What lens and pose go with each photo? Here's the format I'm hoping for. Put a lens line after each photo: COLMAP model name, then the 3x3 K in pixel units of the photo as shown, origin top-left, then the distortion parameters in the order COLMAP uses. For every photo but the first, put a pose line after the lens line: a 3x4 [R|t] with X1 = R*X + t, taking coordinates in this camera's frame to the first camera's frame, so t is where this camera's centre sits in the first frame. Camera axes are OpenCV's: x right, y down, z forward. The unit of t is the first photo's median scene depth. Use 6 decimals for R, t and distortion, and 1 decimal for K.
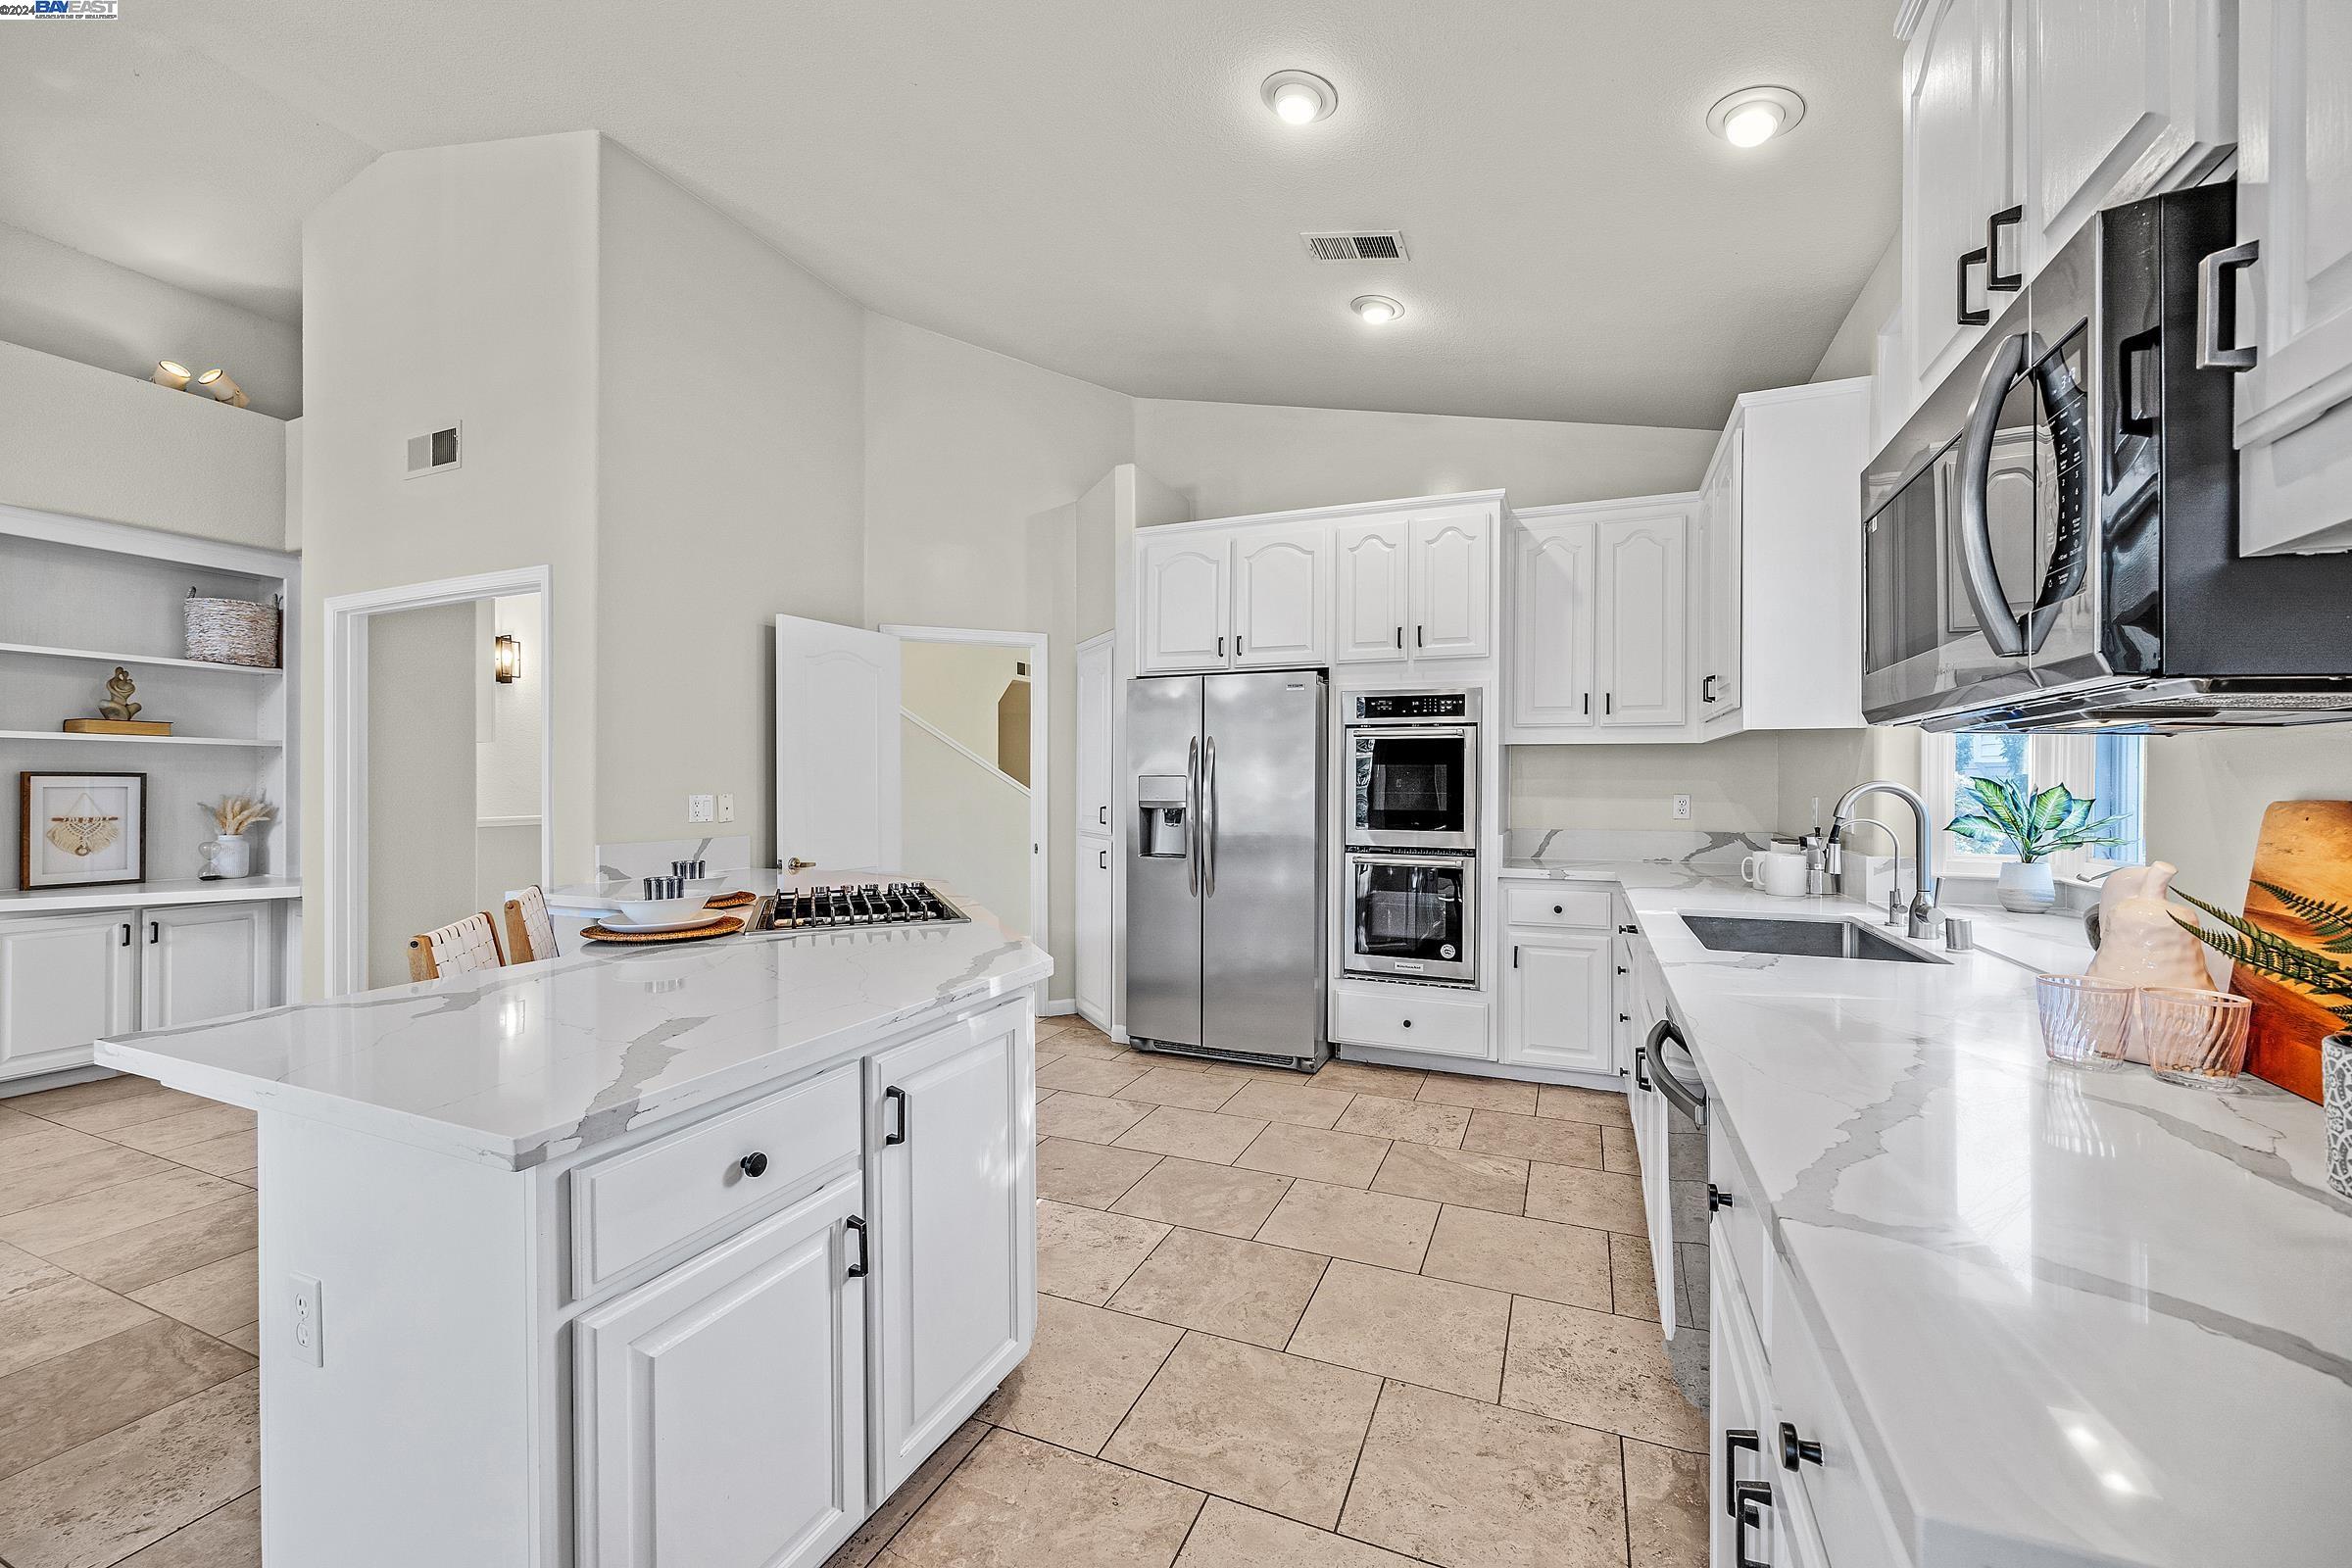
lens RADIAL K [[940.7, 0, 1178.8], [0, 940.7, 783.0], [0, 0, 1]] dist [-0.003655, -0.001020]
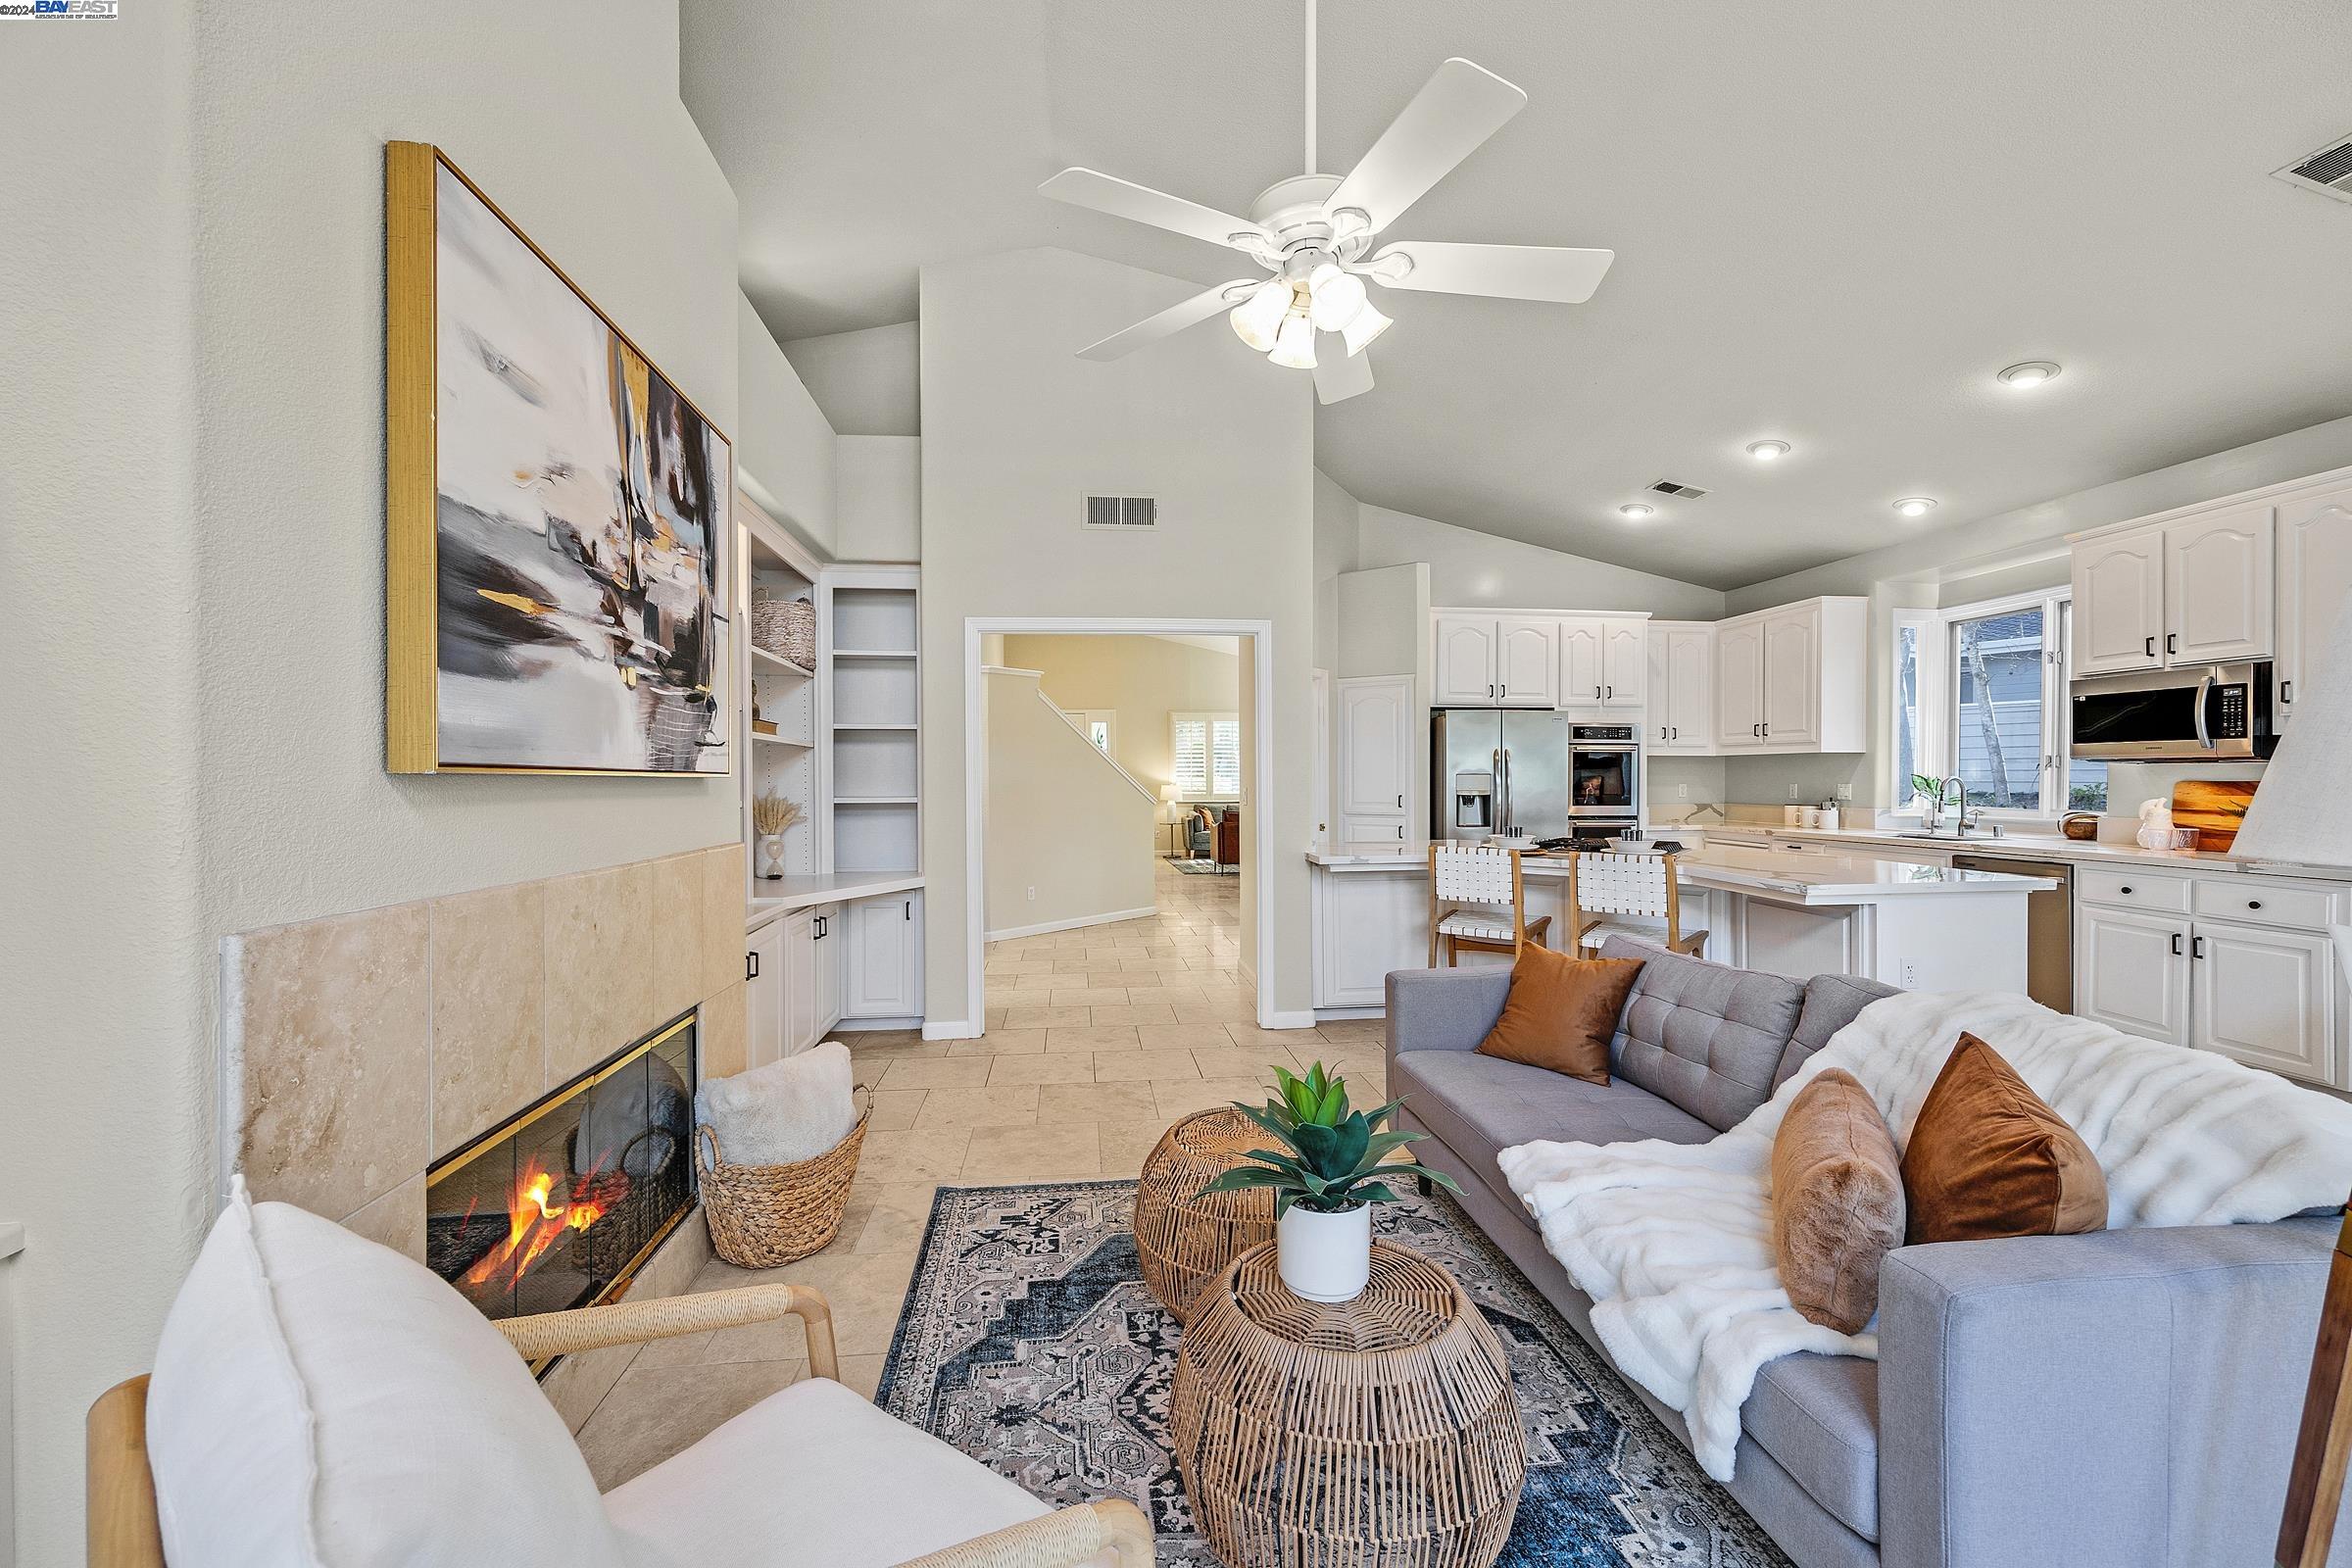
lens RADIAL K [[940.7, 0, 1169.4], [0, 940.7, 780.2], [0, 0, 1]] dist [-0.003655, -0.001020]
pose [[0.874586, -0.005747, 0.484836, -1.330911], [0.005068, 0.999983, 0.002712, -0.004830], [-0.484843, 0.000085, 0.874601, -0.112251]]
